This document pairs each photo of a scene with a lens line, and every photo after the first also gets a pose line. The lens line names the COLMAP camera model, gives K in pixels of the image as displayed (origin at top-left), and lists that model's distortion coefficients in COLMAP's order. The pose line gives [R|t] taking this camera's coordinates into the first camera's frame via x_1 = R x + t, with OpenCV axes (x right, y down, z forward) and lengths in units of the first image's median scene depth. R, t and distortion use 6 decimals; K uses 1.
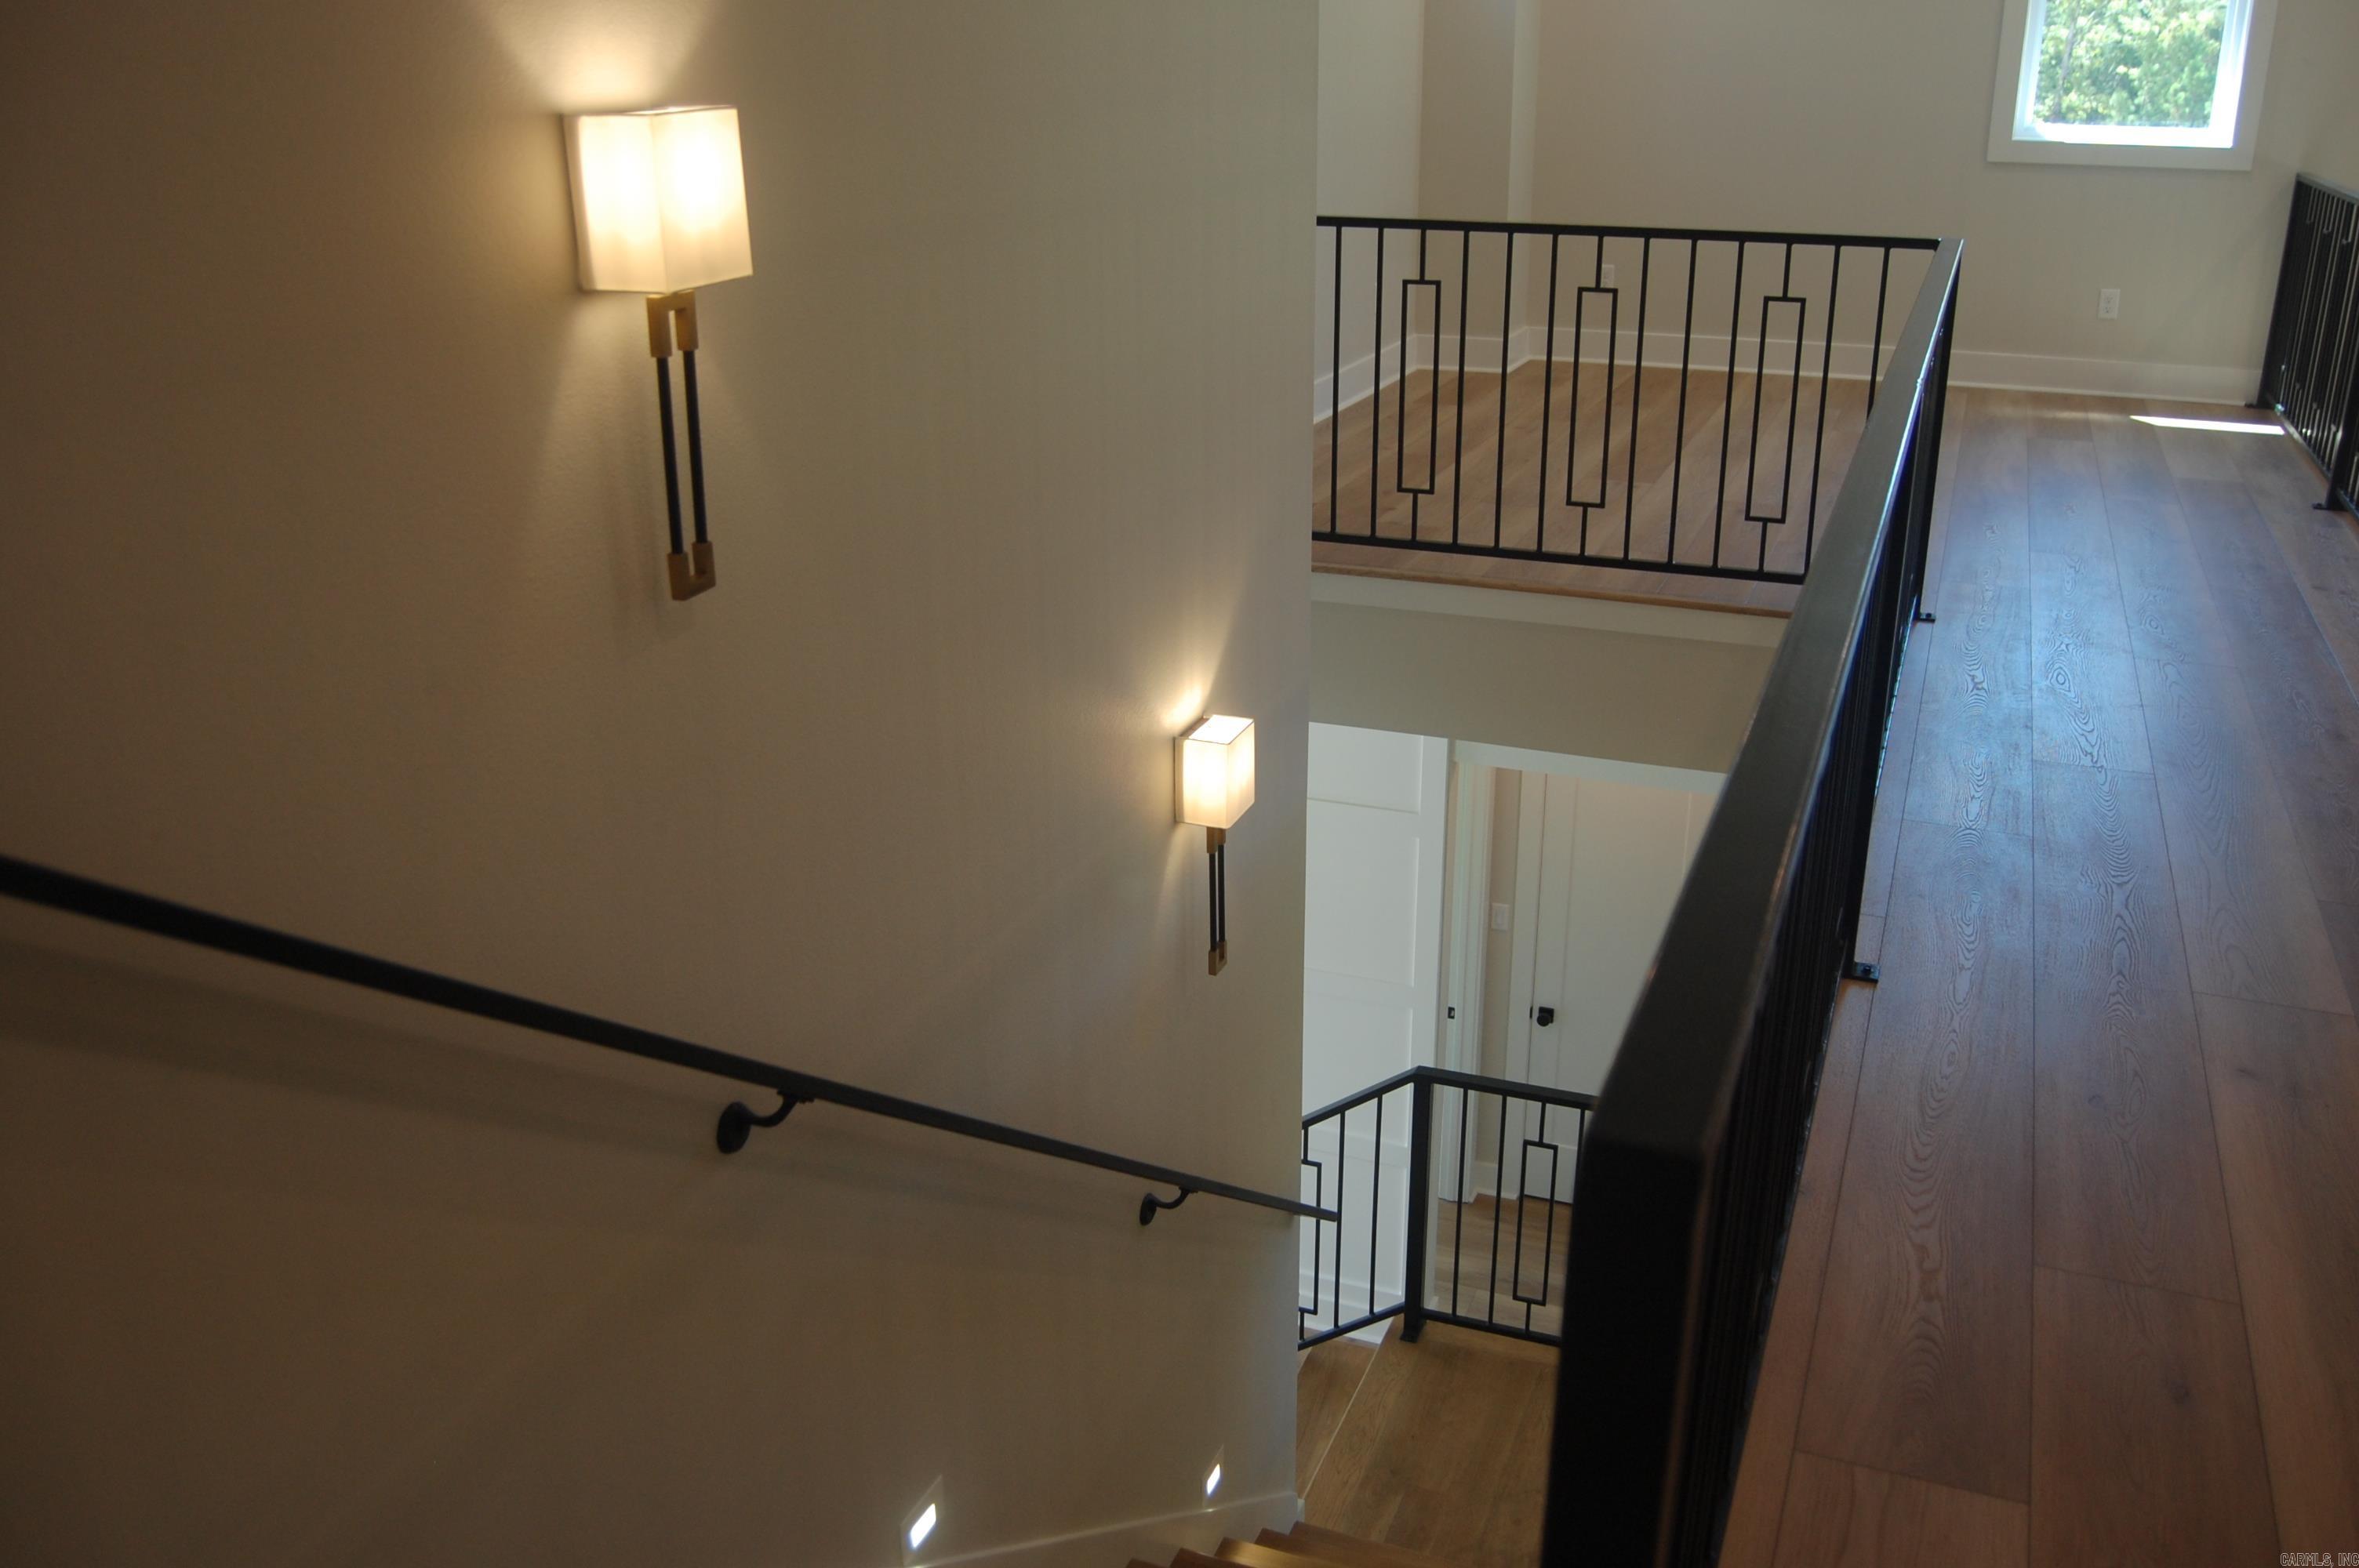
lens RADIAL K [[1957.7, 0, 1176.2], [0, 1957.7, 781.9], [0, 0, 1]] dist [-0.083047, 0.021070]
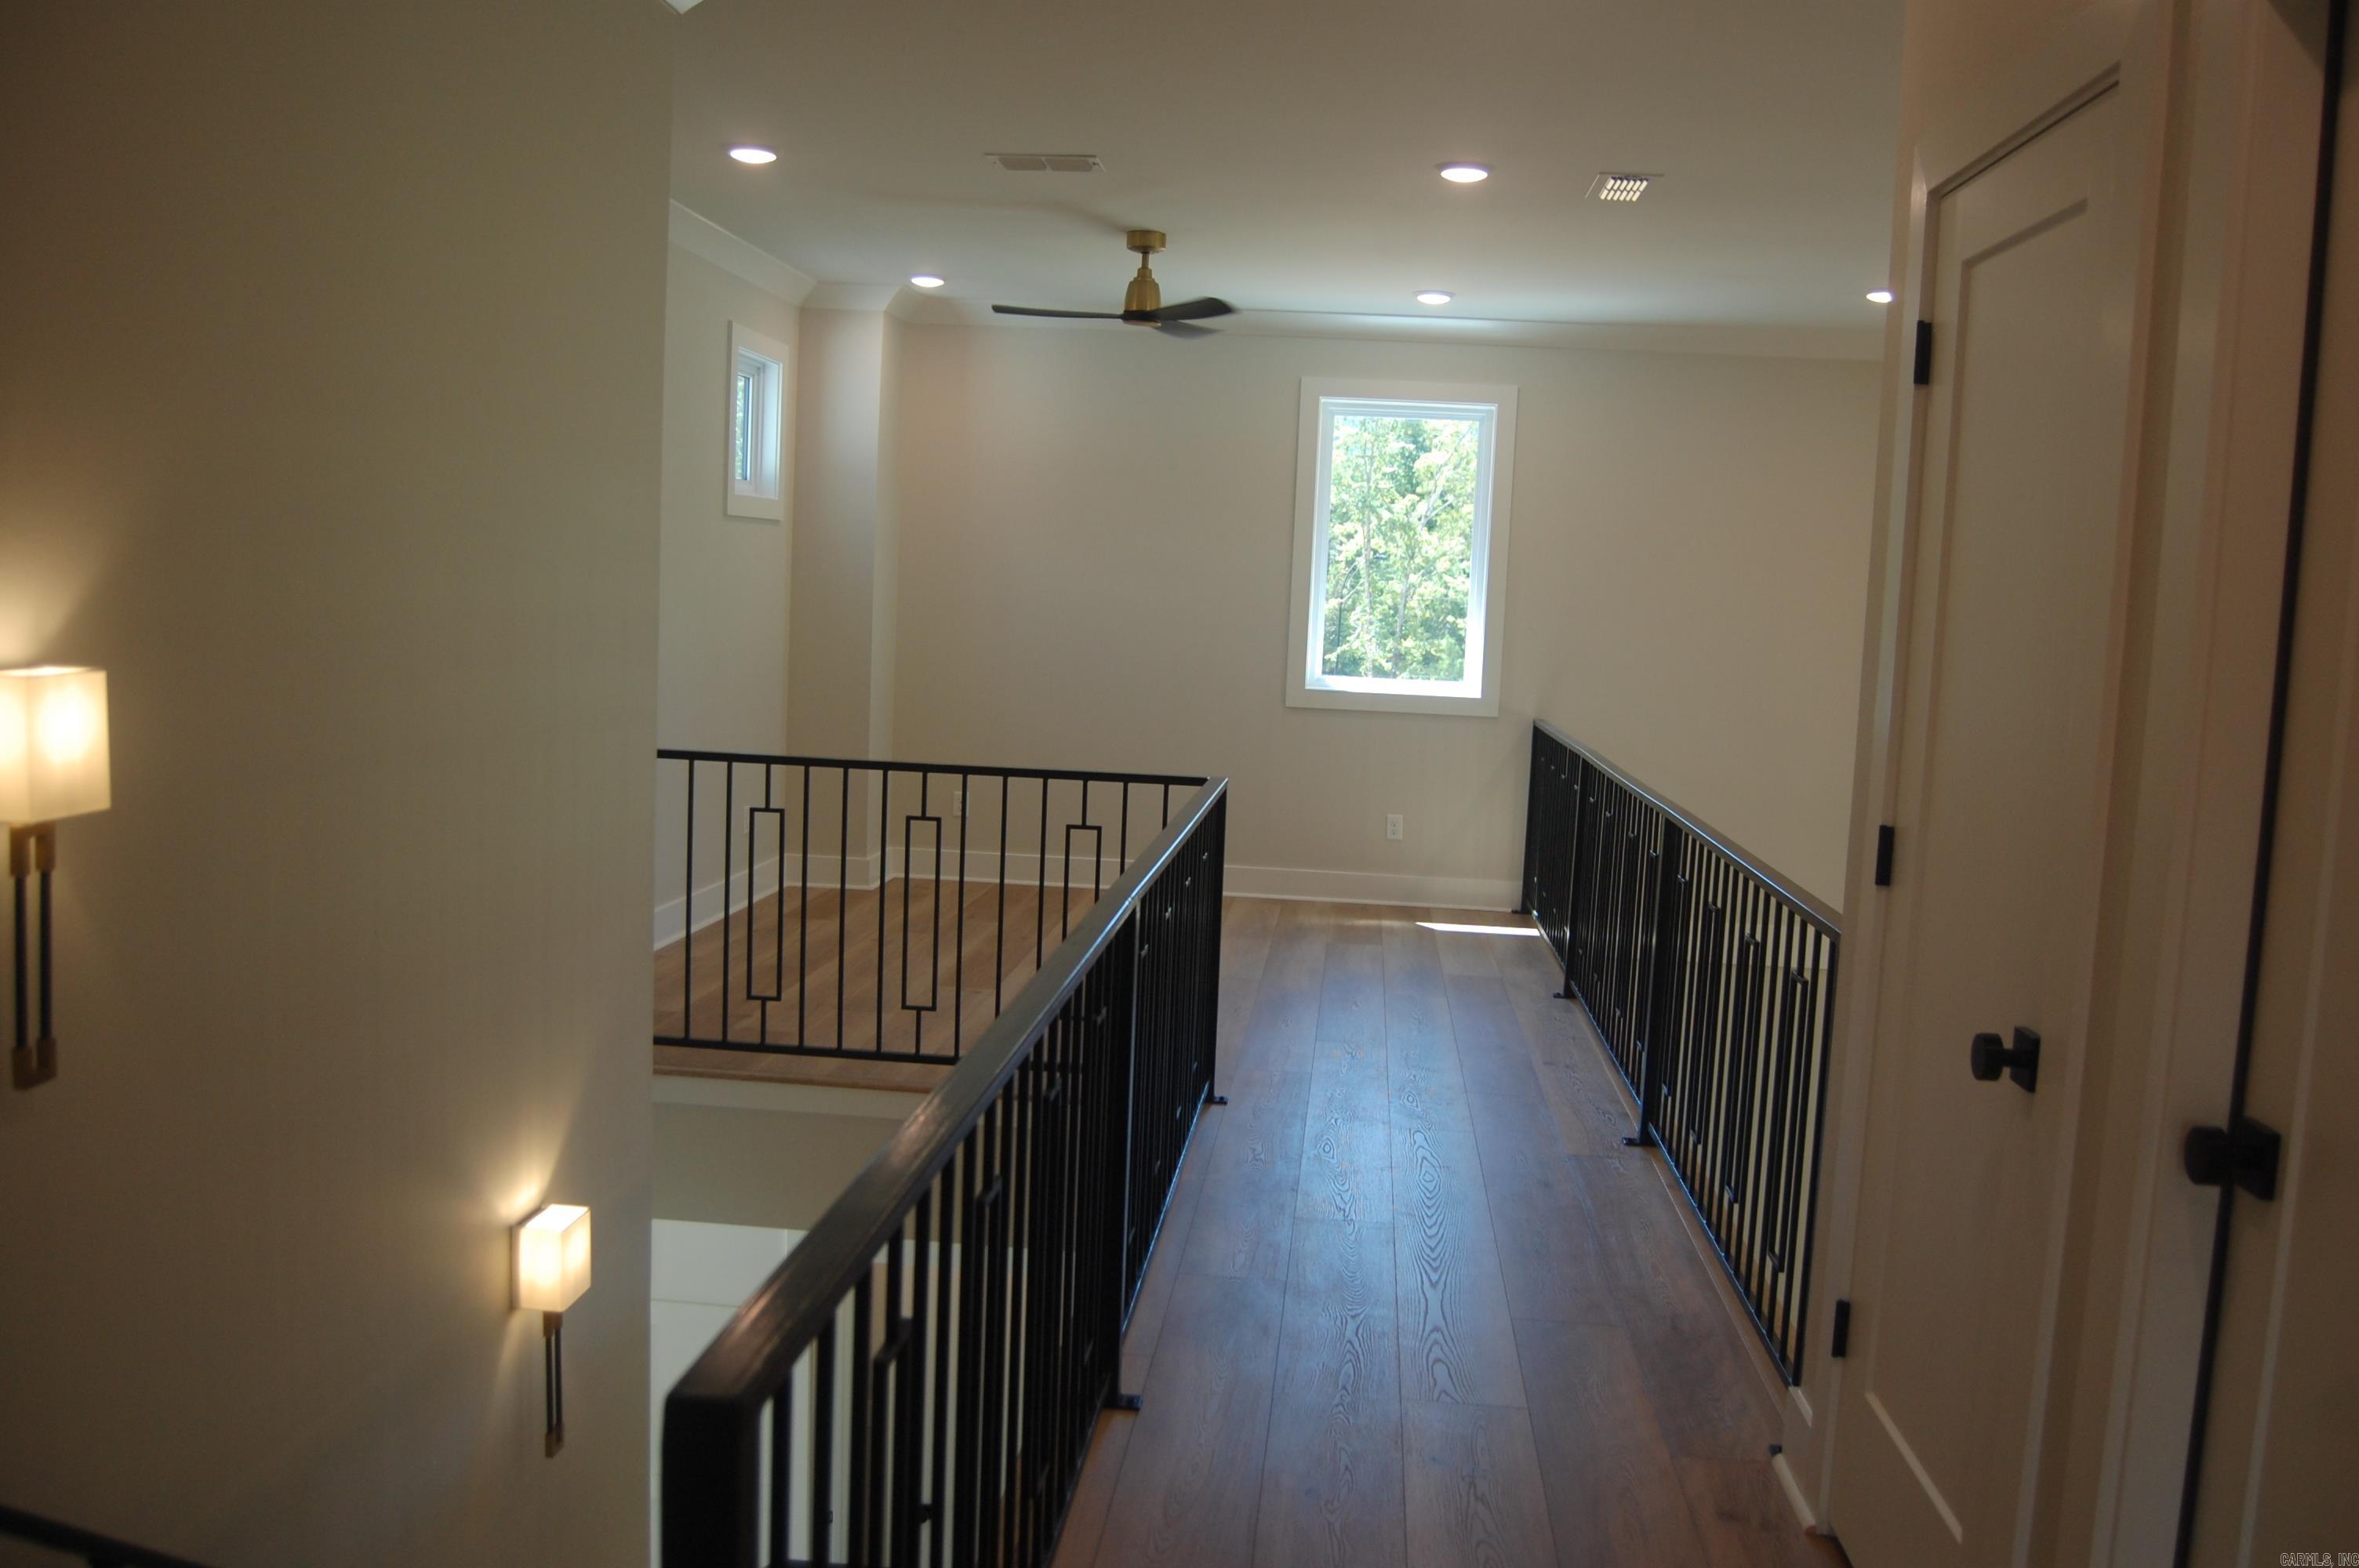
lens RADIAL K [[1957.7, 0, 1181.2], [0, 1957.7, 788.5], [0, 0, 1]] dist [-0.083047, 0.021070]
pose [[0.955030, 0.017845, 0.295973, 0.022903], [0.058277, 0.967421, -0.246374, 0.019325], [-0.290727, 0.252543, 0.922876, -0.100888]]
